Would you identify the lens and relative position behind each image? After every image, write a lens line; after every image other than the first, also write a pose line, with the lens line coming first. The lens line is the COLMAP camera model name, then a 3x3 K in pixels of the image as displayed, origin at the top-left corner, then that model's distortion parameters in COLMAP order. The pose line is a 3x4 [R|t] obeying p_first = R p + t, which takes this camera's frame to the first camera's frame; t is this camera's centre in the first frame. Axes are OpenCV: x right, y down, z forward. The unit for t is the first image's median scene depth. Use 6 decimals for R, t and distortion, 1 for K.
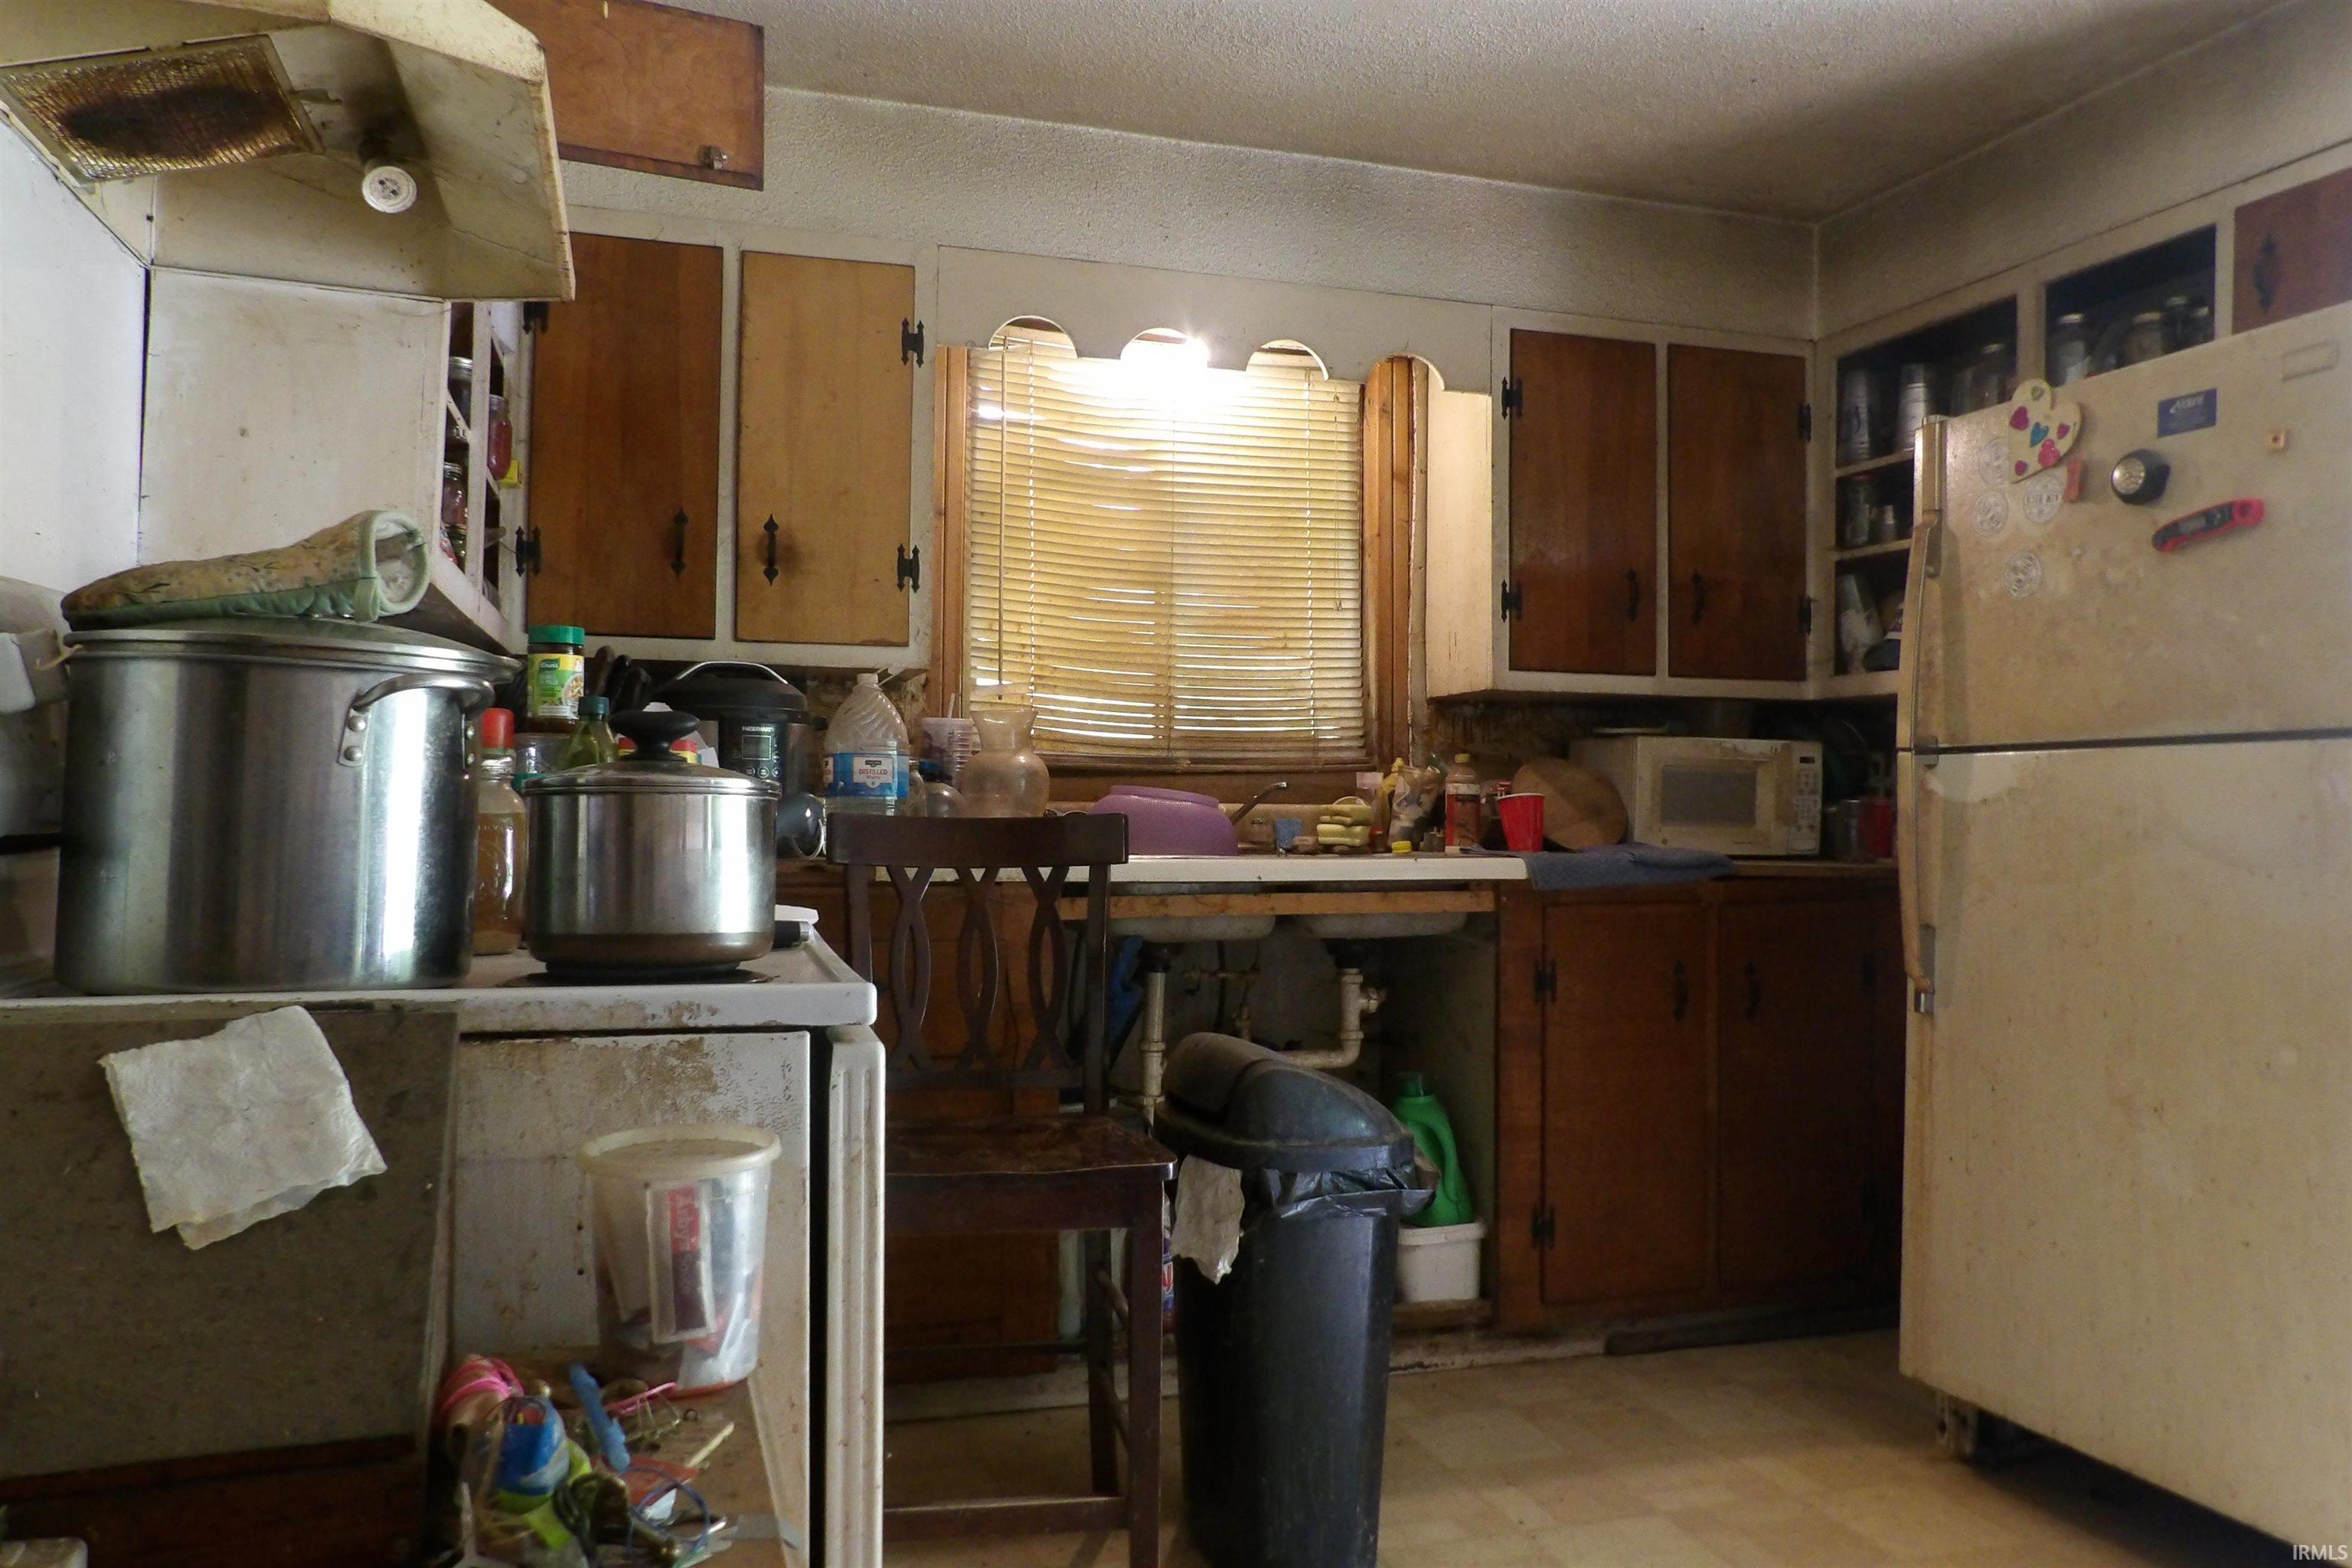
lens RADIAL K [[1700.7, 0, 1168.8], [0, 1700.7, 779.1], [0, 0, 1]] dist [-0.038759, 0.058977]
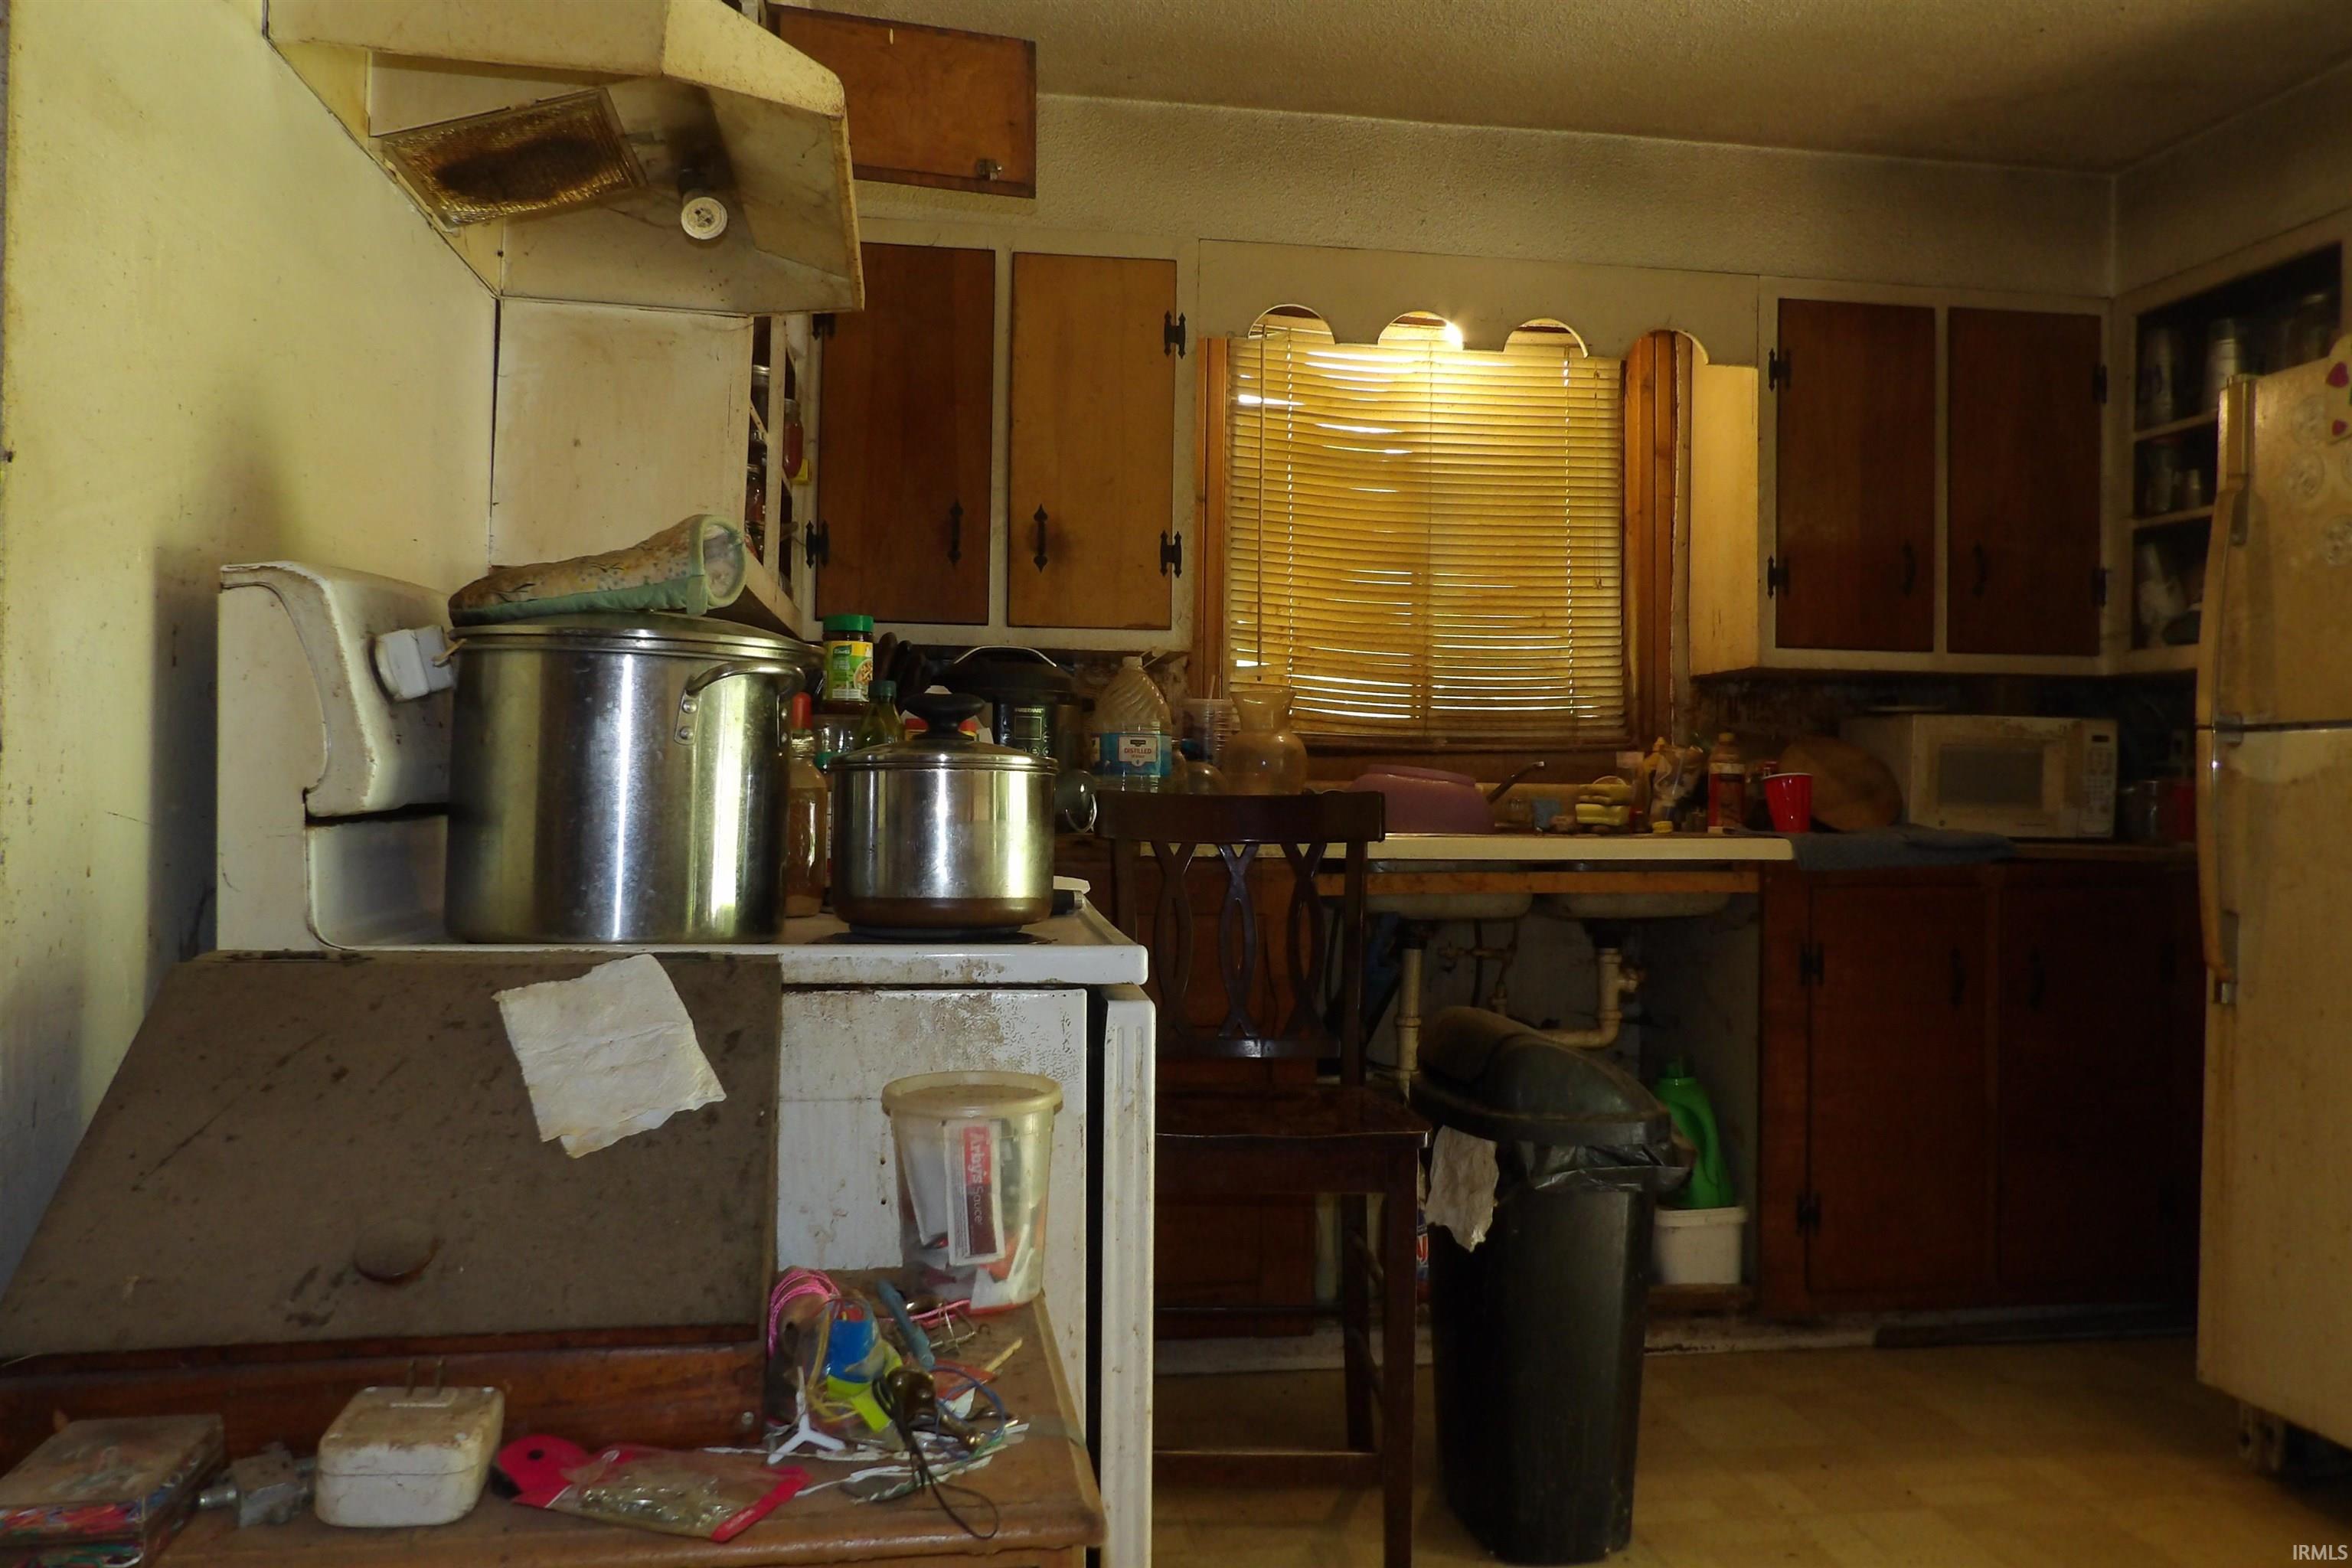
lens RADIAL K [[1700.7, 0, 1174.9], [0, 1700.7, 776.4], [0, 0, 1]] dist [-0.038759, 0.058977]
pose [[0.989161, 0.001799, -0.146824, 0.001033], [-0.000342, 0.999950, 0.009946, 0.000995], [0.146835, -0.009788, 0.989113, -0.026726]]
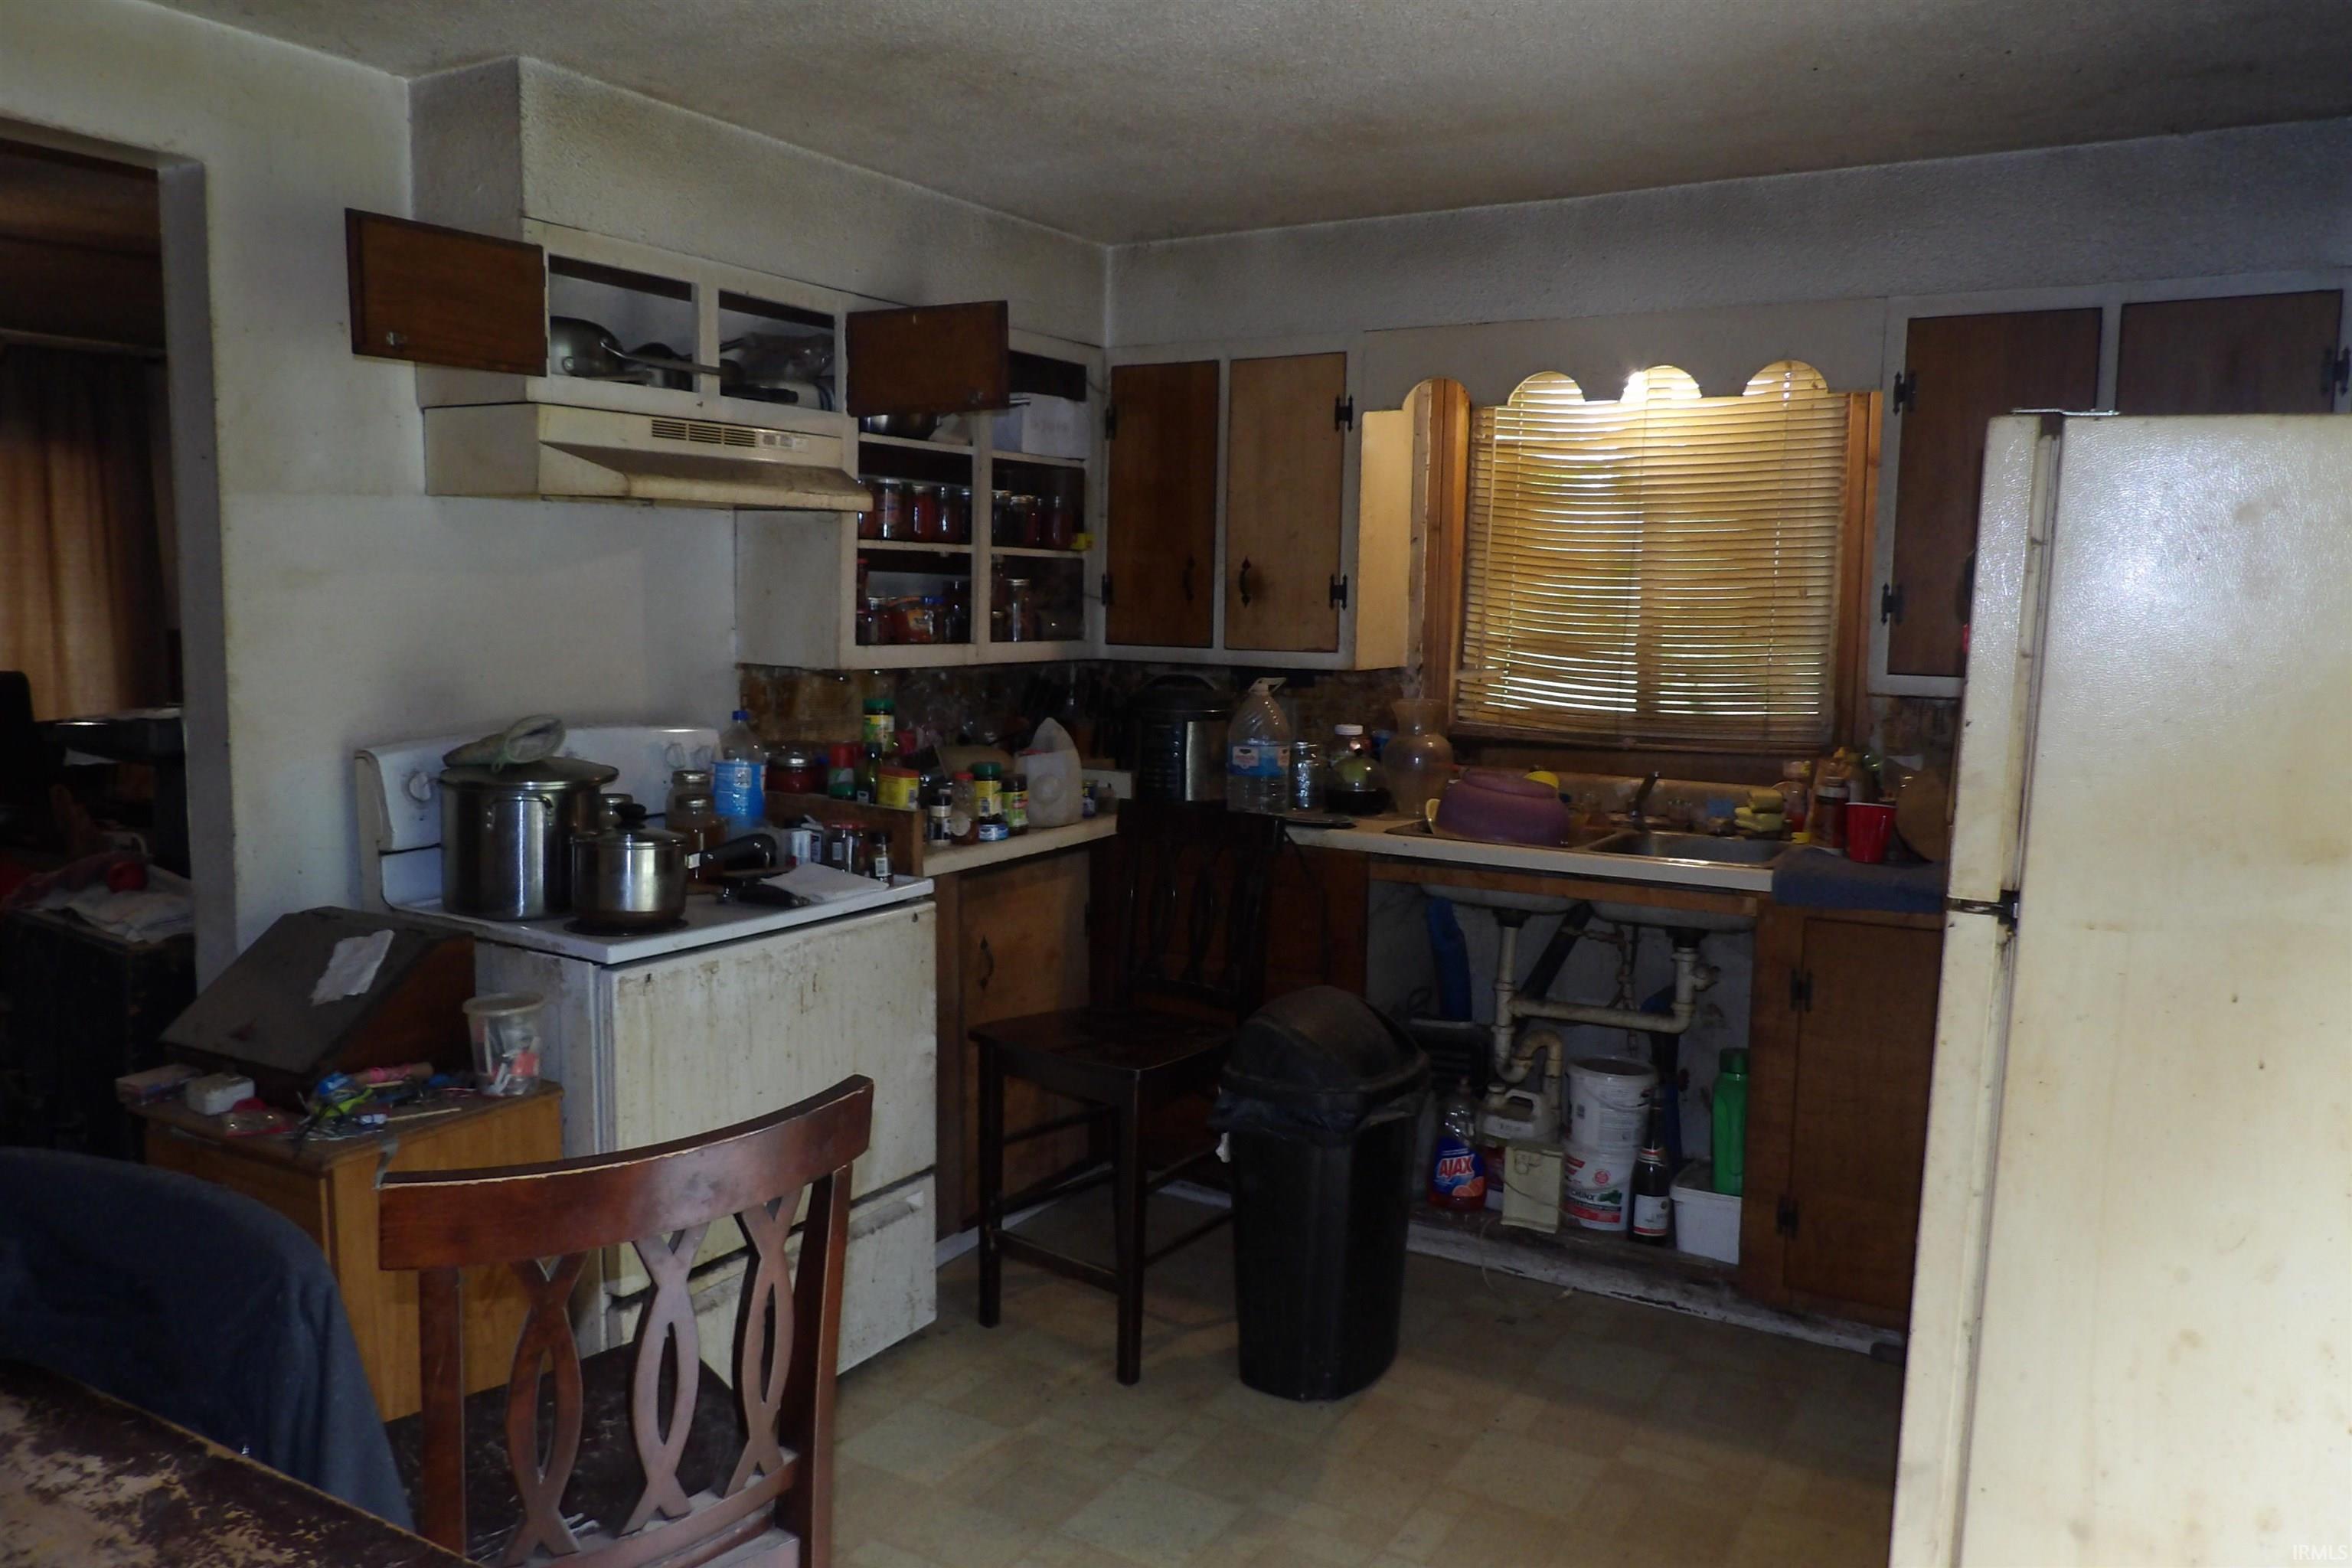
lens RADIAL K [[1700.7, 0, 1162.4], [0, 1700.7, 782.0], [0, 0, 1]] dist [-0.038759, 0.058977]
pose [[0.664381, 0.084988, -0.742546, 0.864771], [0.004113, 0.993083, 0.117342, -0.156933], [0.747383, -0.081014, 0.659436, 0.039419]]
